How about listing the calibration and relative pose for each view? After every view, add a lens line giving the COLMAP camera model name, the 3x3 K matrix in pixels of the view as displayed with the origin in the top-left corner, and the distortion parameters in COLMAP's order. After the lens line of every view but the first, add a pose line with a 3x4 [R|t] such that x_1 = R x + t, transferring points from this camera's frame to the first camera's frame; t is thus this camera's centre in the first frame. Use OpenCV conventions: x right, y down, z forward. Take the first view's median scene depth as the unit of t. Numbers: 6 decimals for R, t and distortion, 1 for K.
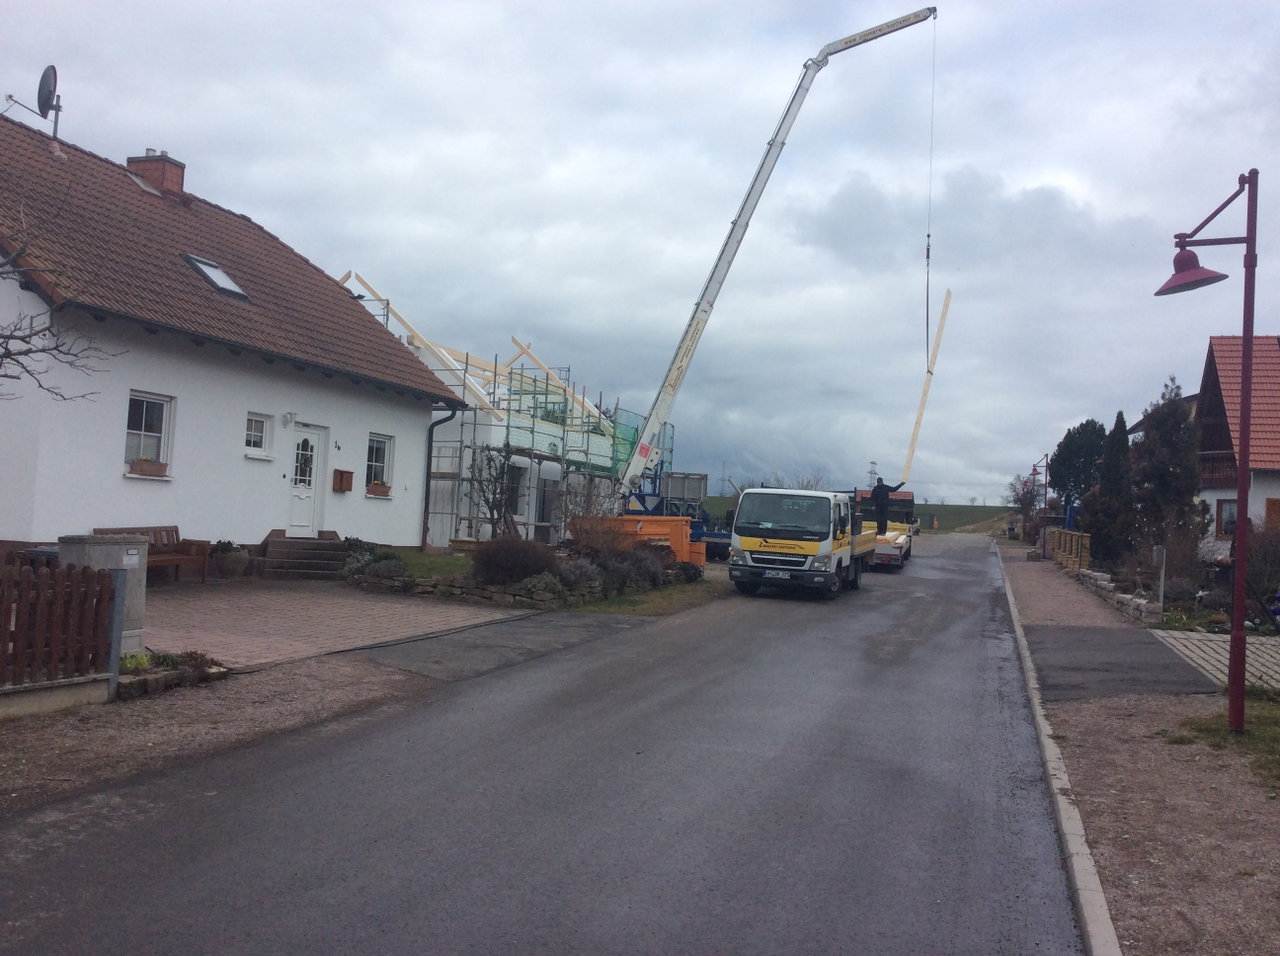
lens RADIAL K [[1175.1, 0, 635.0], [0, 1175.1, 472.0], [0, 0, 1]] dist [0.083533, -0.156559]
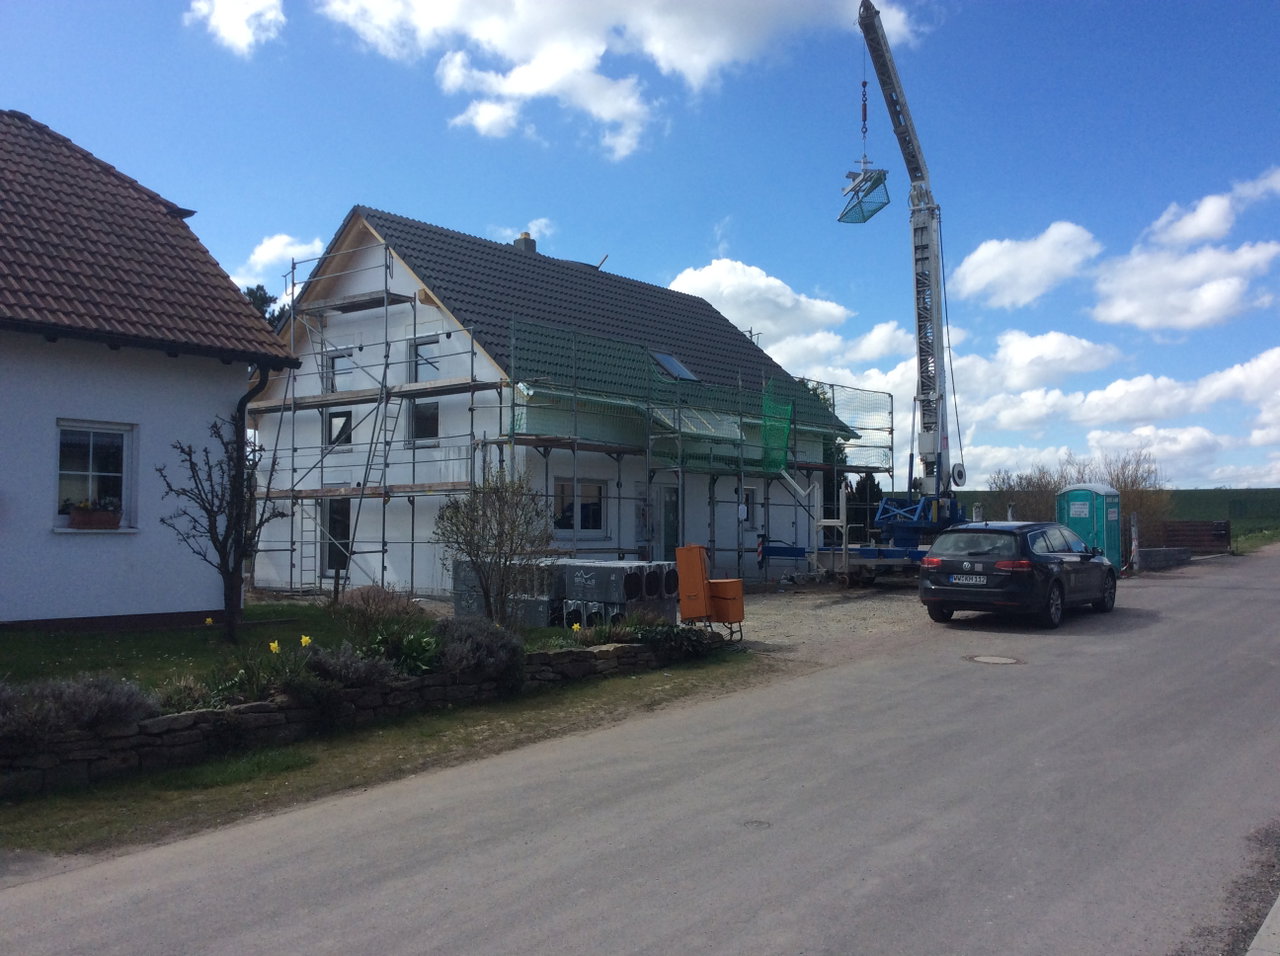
lens RADIAL K [[1175.1, 0, 635.0], [0, 1175.1, 472.0], [0, 0, 1]] dist [0.083533, -0.156559]
pose [[0.941752, -0.067748, -0.329413, 0.164327], [0.064045, 0.997702, -0.022092, 0.016554], [0.330153, -0.000292, 0.943927, 0.405945]]
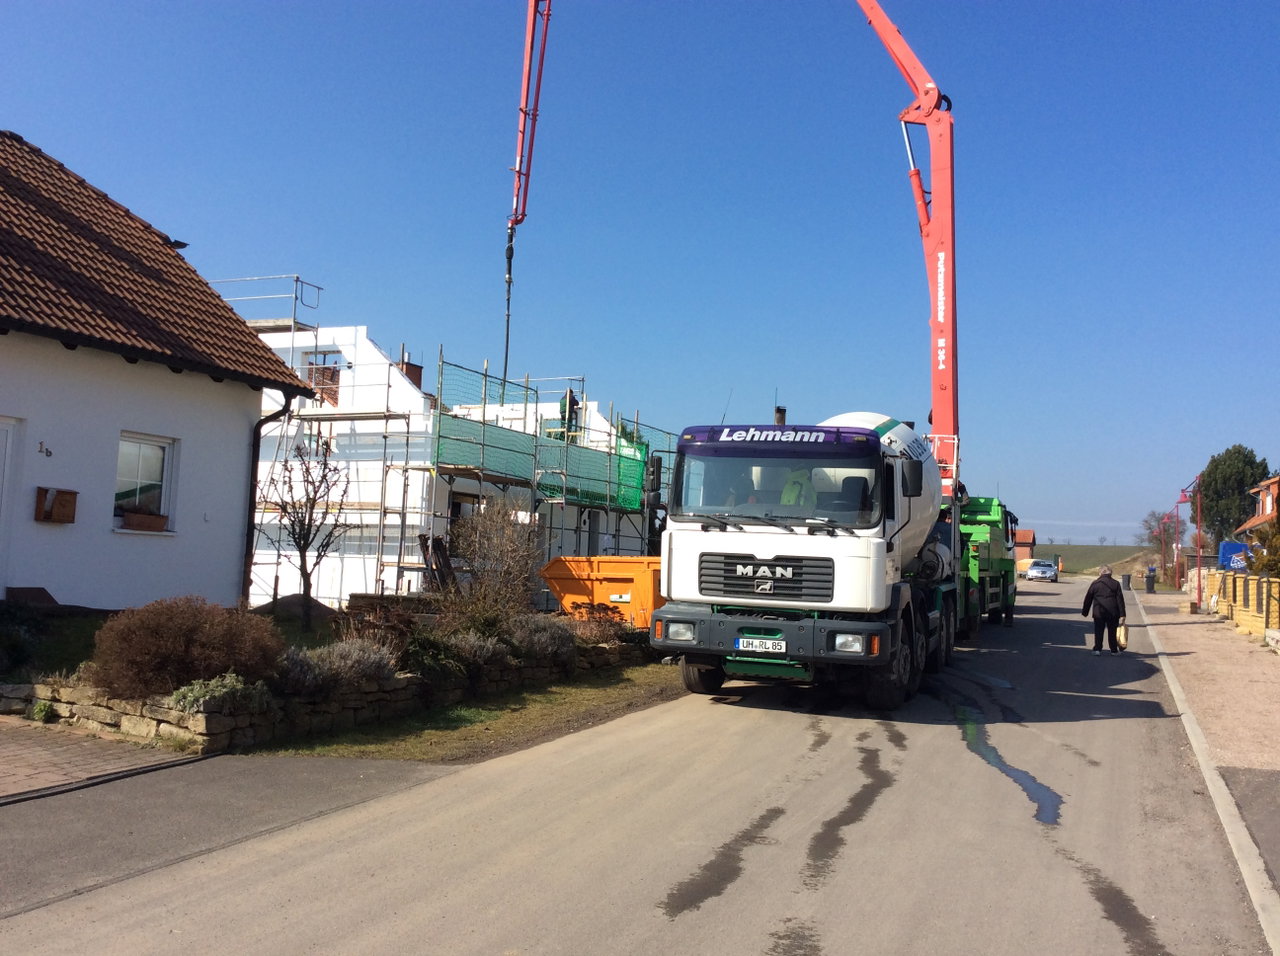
lens RADIAL K [[1175.1, 0, 635.0], [0, 1175.1, 472.0], [0, 0, 1]] dist [0.083533, -0.156559]
pose [[0.995231, -0.018722, -0.095728, 0.081298], [0.015070, 0.999136, -0.038733, 0.012894], [0.096371, 0.037105, 0.994654, 0.288188]]
